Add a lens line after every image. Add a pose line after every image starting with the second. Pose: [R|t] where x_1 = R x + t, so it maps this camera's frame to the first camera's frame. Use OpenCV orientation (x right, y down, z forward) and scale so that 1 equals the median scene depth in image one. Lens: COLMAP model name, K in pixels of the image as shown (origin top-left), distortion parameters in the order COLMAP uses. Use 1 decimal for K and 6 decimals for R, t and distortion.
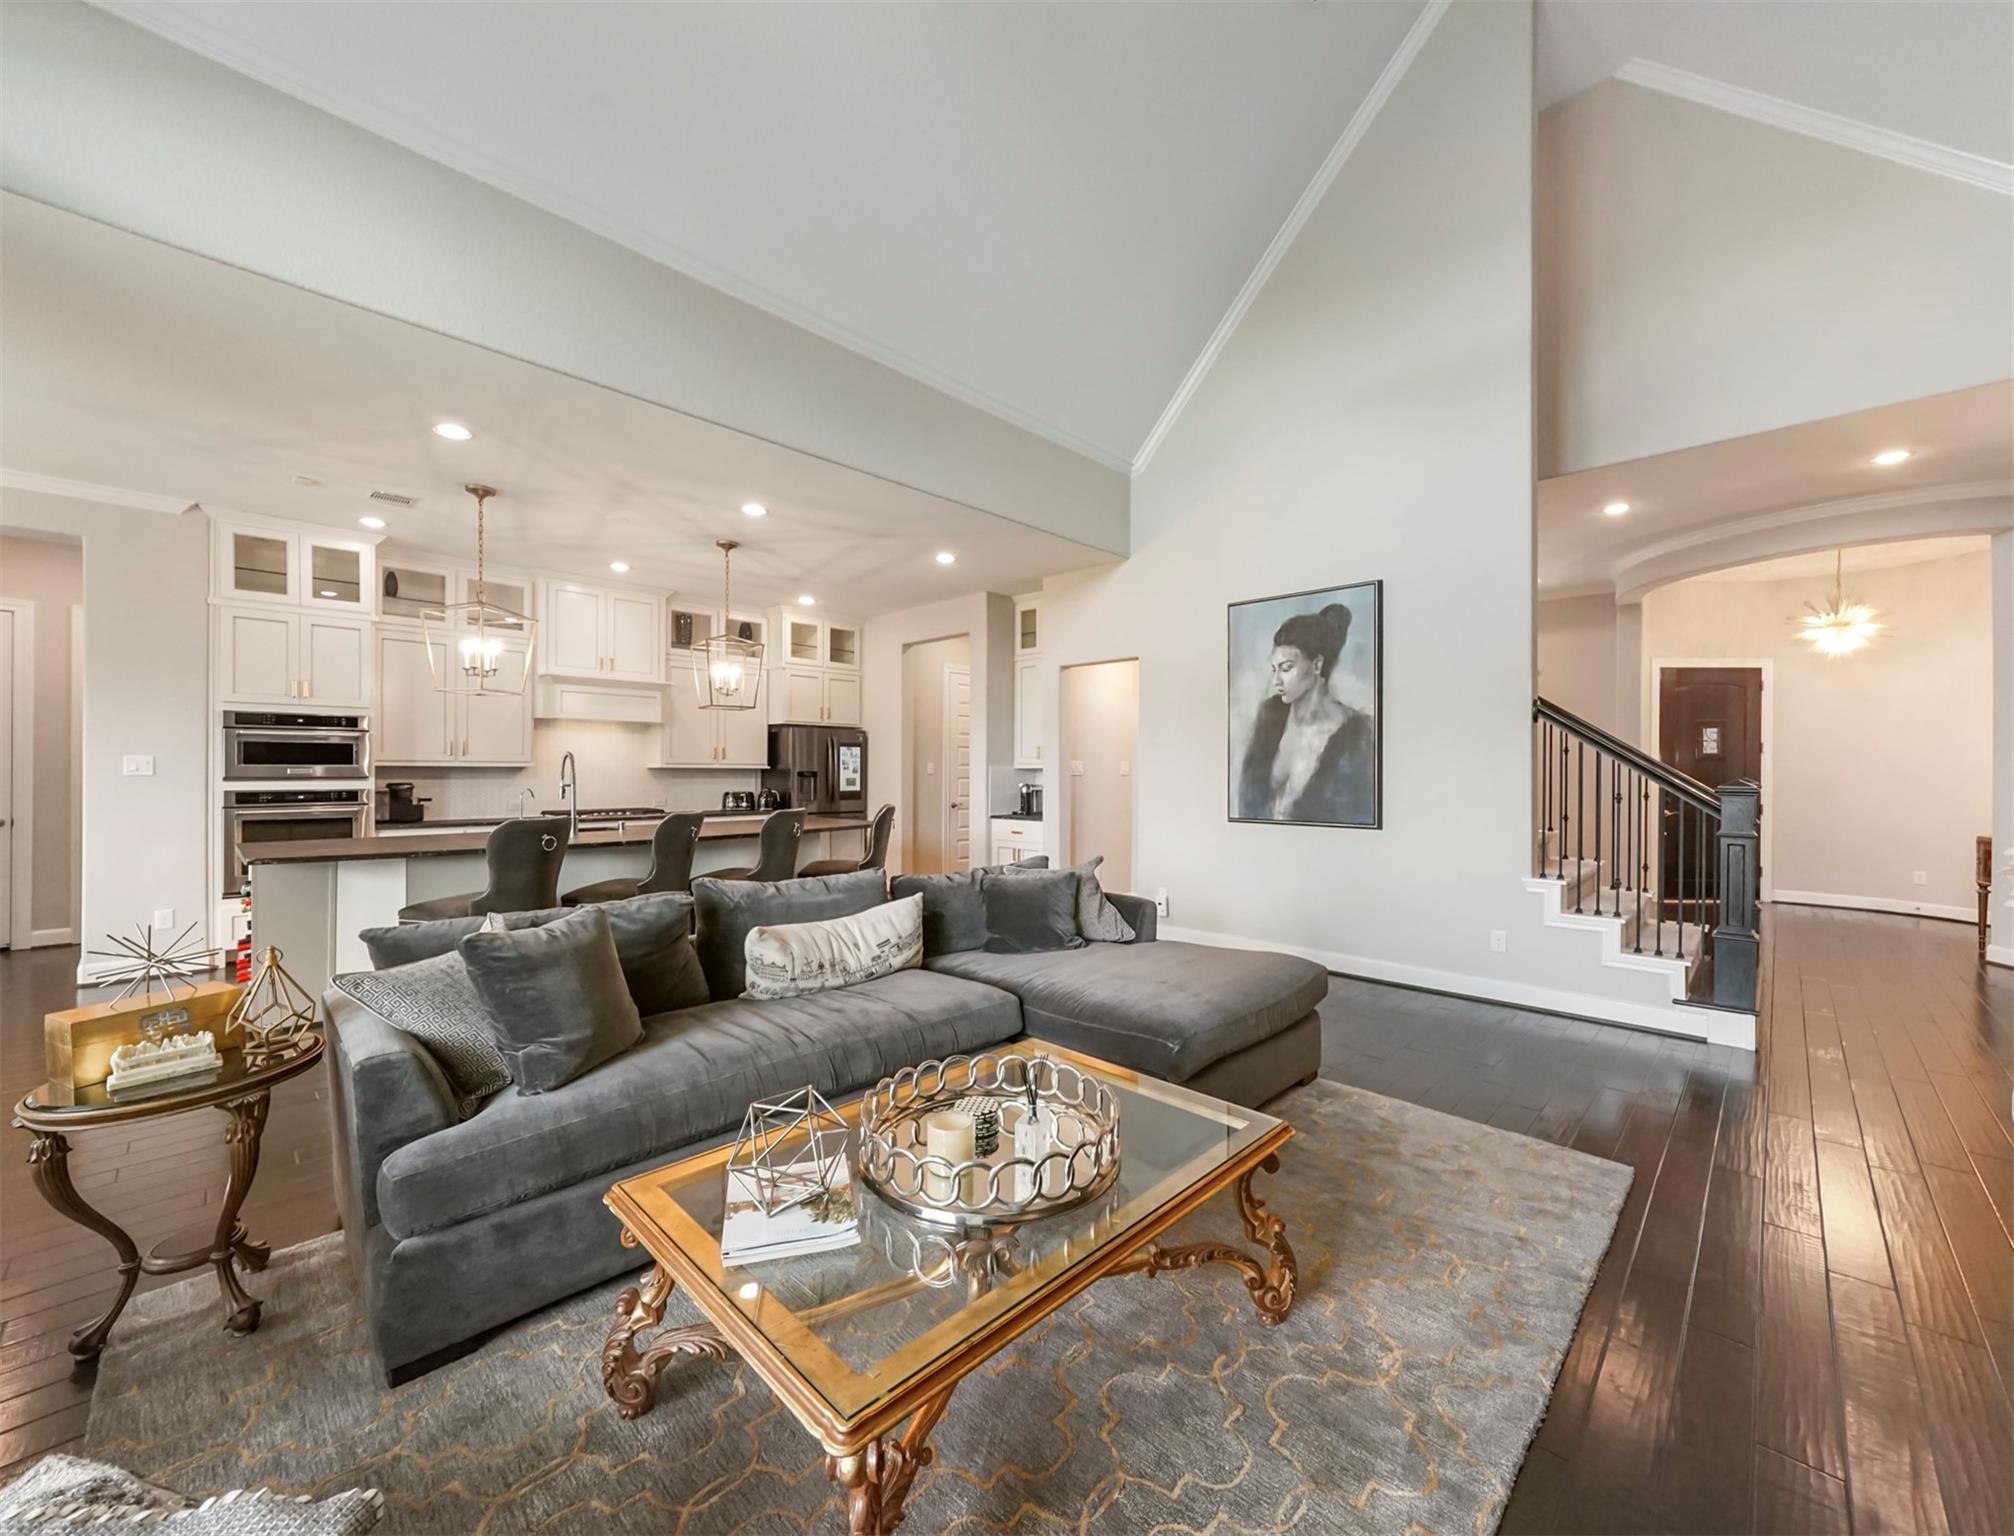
lens RADIAL K [[790.5, 0, 1018.8], [0, 790.5, 778.7], [0, 0, 1]] dist [0.001432, 0.000270]
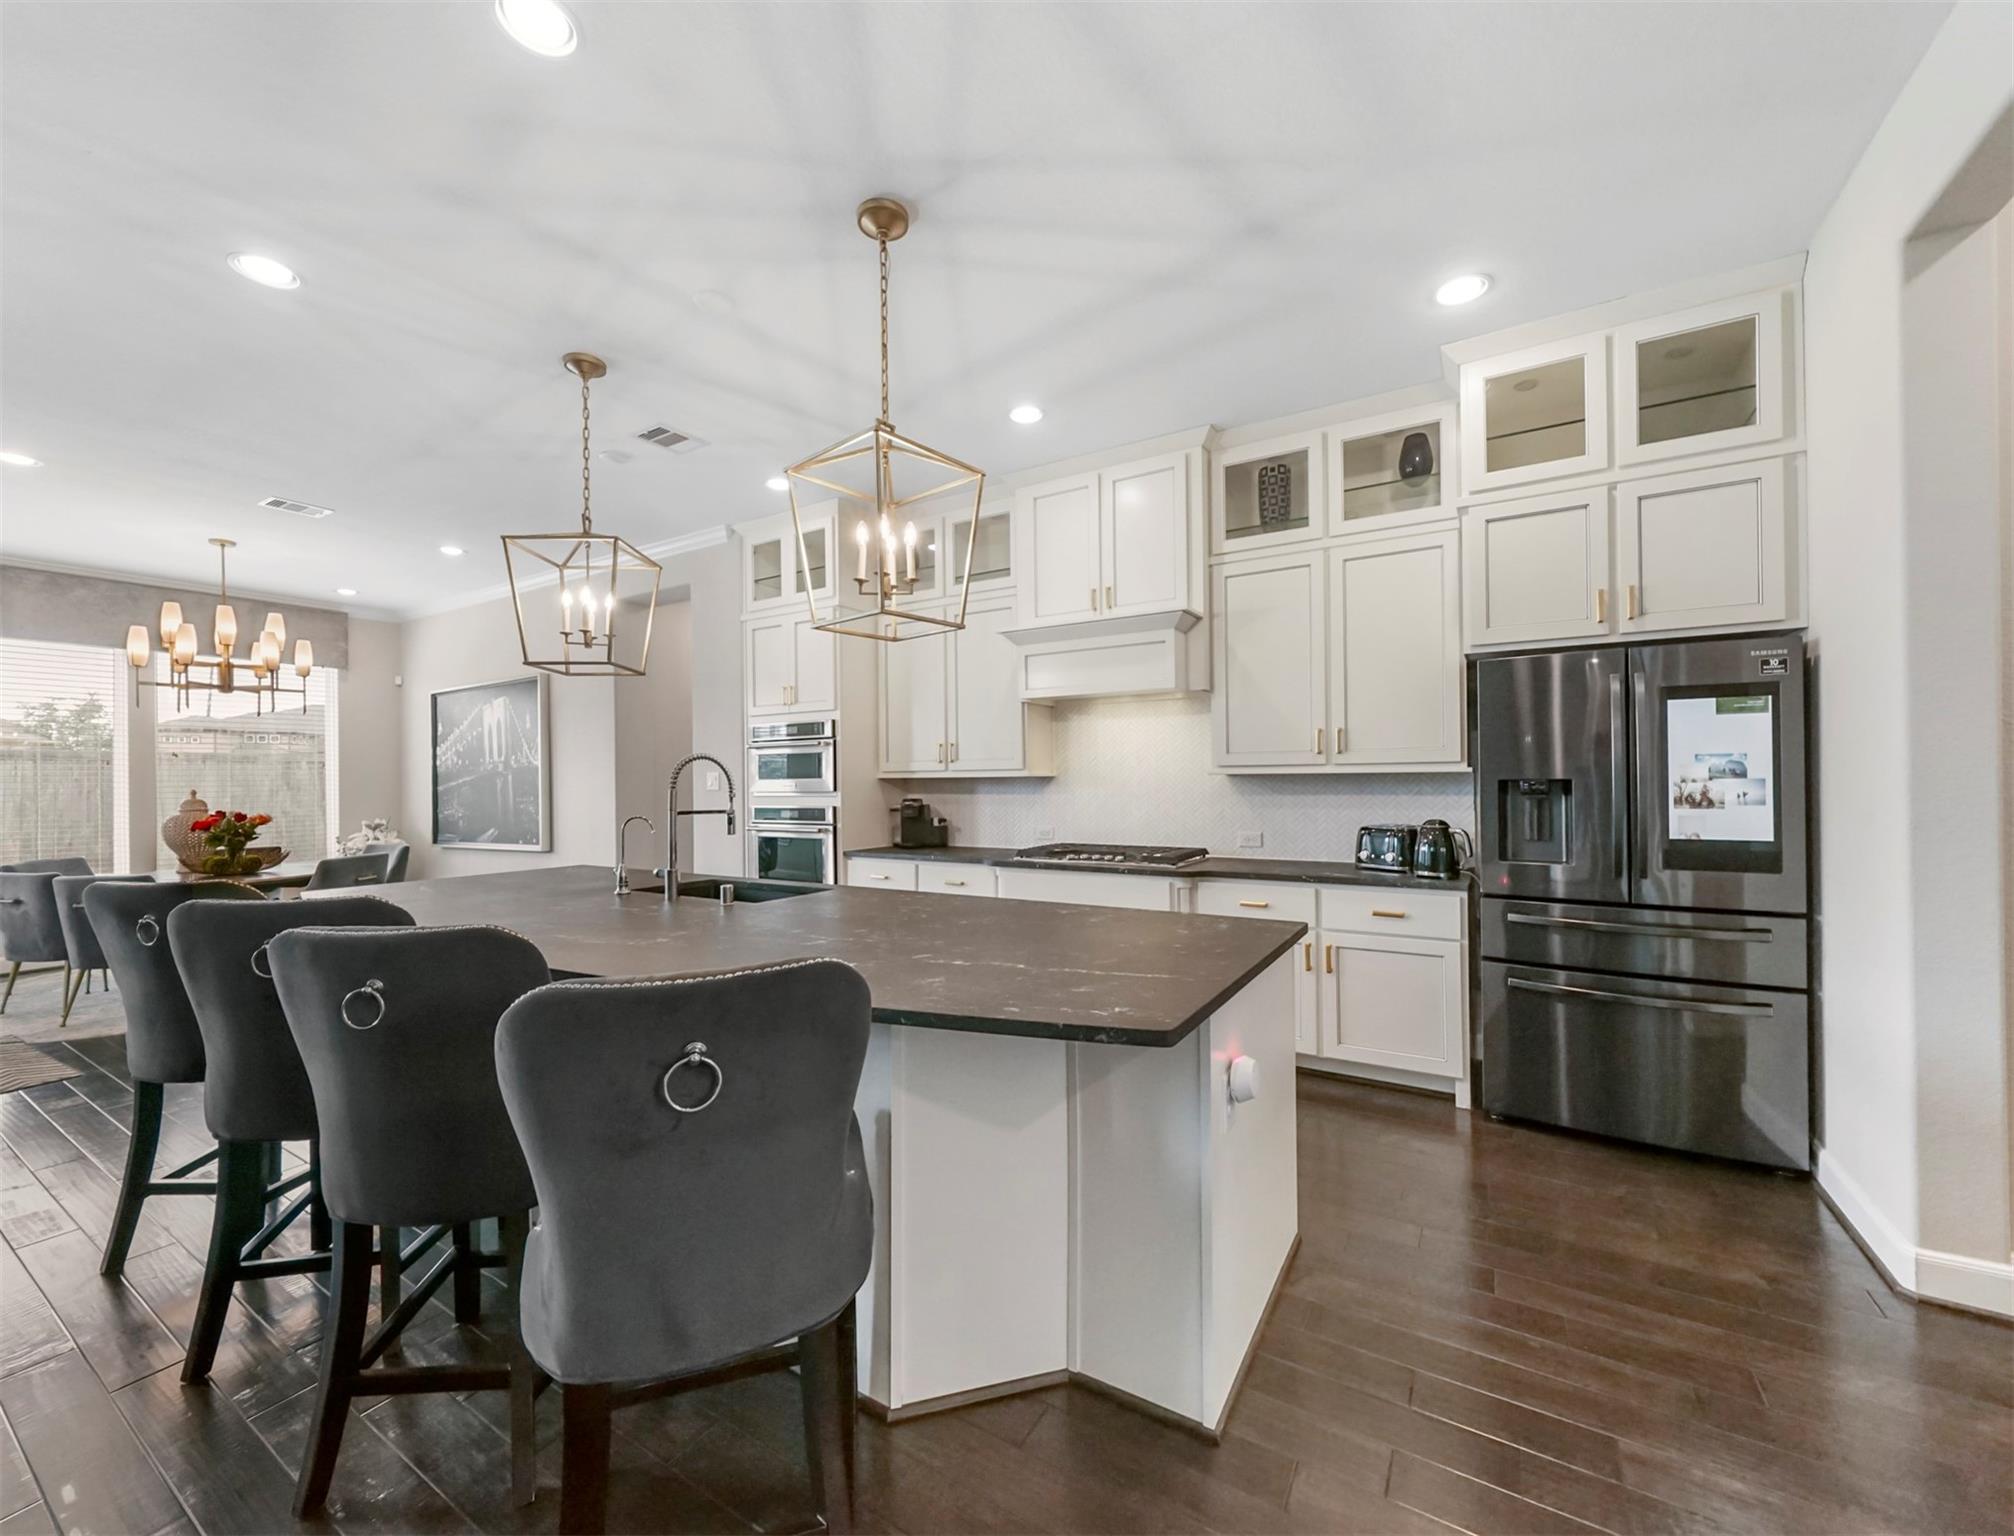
lens RADIAL K [[790.5, 0, 1018.8], [0, 790.5, 778.7], [0, 0, 1]] dist [0.001432, 0.000270]
pose [[0.226606, -0.005492, -0.973971, 0.038723], [0.003682, 0.999982, -0.004782, -0.012474], [0.973980, -0.002502, 0.226622, 1.059708]]
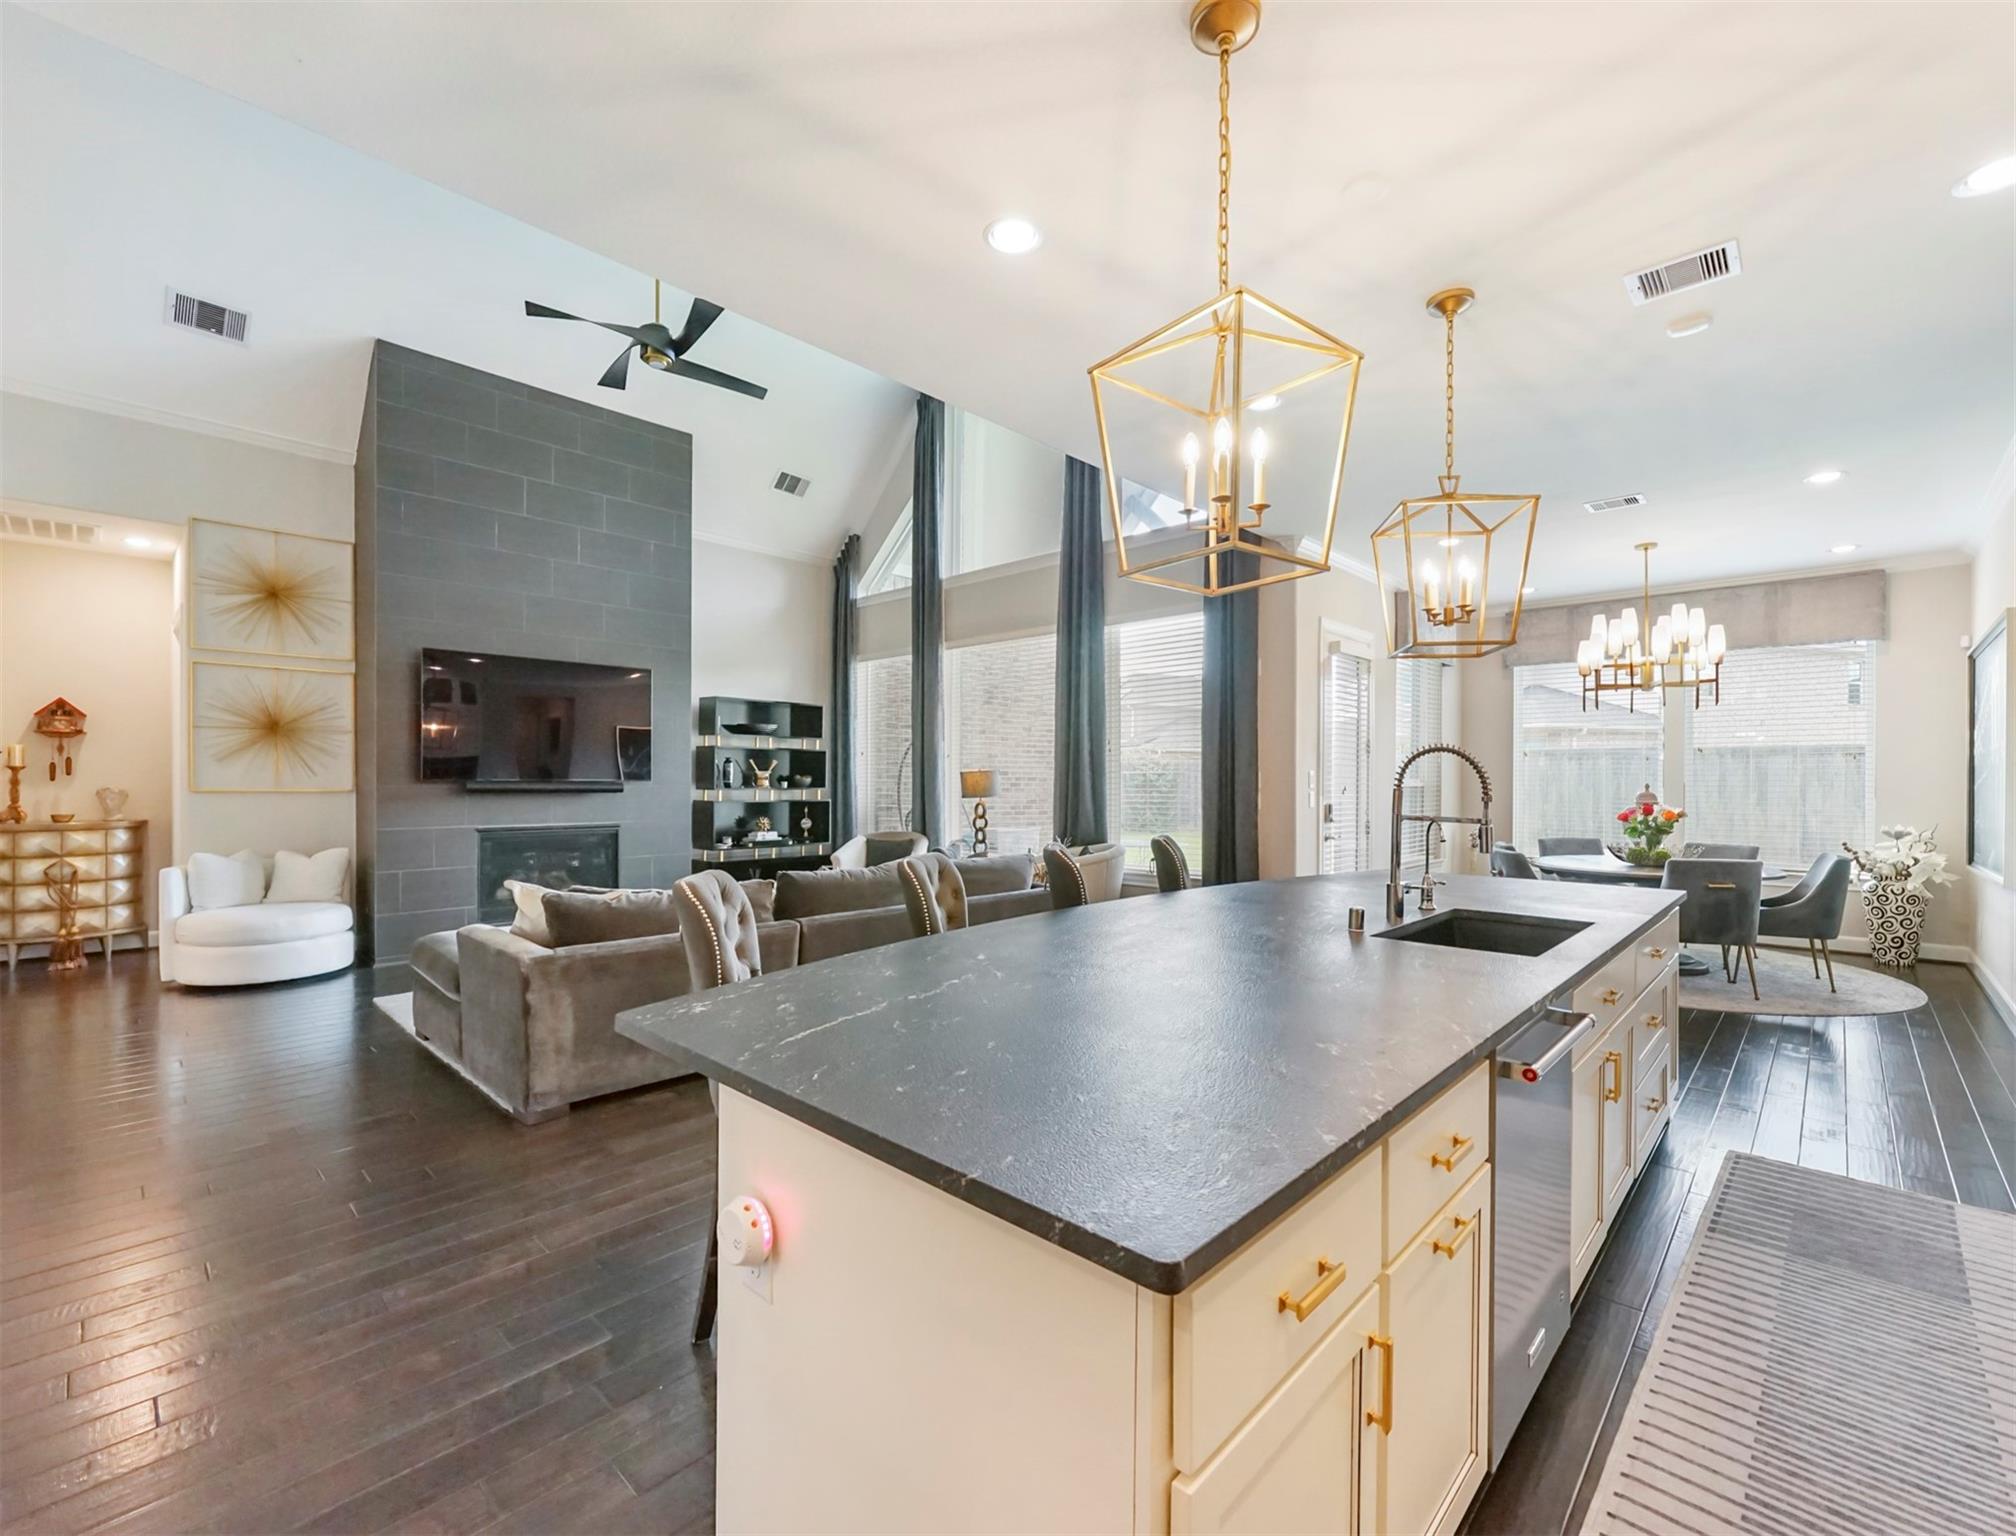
lens RADIAL K [[873.7, 0, 1007.7], [0, 873.7, 782.4], [0, 0, 1]] dist [0.002034, -0.000652]
pose [[-0.999920, -0.006741, -0.010710, -0.306516], [-0.006873, 0.999900, 0.012349, -0.017404], [0.010625, 0.012421, -0.999866, 1.441763]]
